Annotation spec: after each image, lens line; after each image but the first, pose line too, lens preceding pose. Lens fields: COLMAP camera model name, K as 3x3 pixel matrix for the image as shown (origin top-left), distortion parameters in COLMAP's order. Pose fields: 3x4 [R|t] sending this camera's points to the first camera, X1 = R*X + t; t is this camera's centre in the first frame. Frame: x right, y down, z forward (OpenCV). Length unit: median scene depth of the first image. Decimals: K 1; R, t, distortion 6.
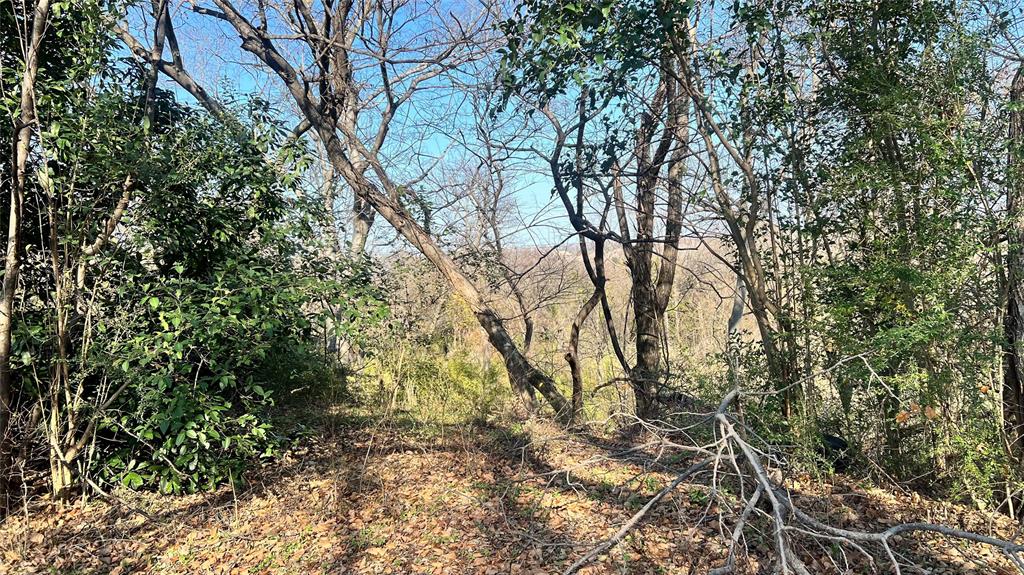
lens RADIAL K [[760.3, 0, 512.0], [0, 760.3, 287.5], [0, 0, 1]] dist [0.102386, -0.074346]
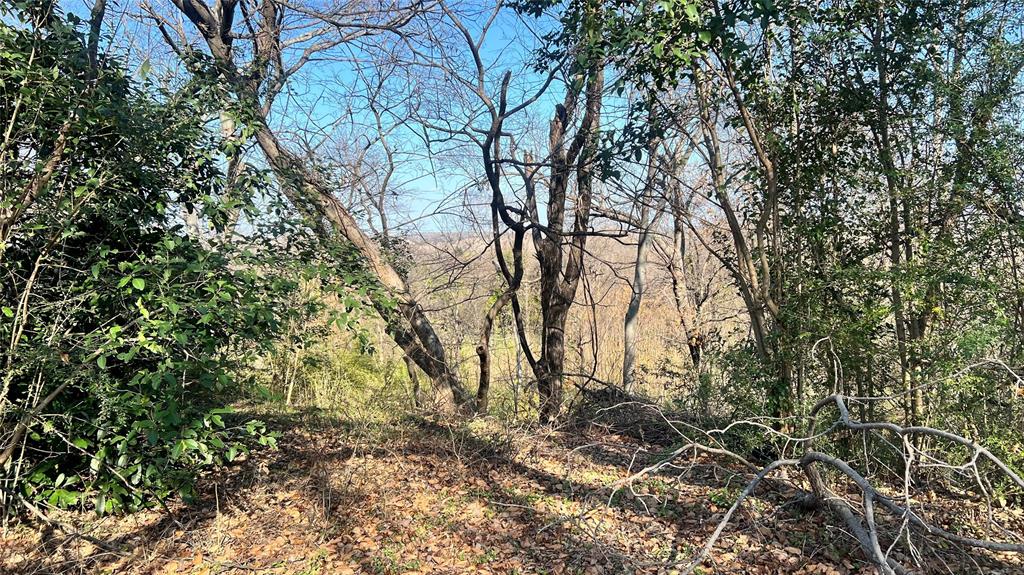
lens RADIAL K [[760.3, 0, 512.0], [0, 760.3, 287.5], [0, 0, 1]] dist [0.102386, -0.074346]
pose [[0.979898, 0.025427, 0.197871, -0.105071], [-0.027801, 0.999571, 0.009228, 0.001856], [-0.197552, -0.014543, 0.980185, 0.054424]]
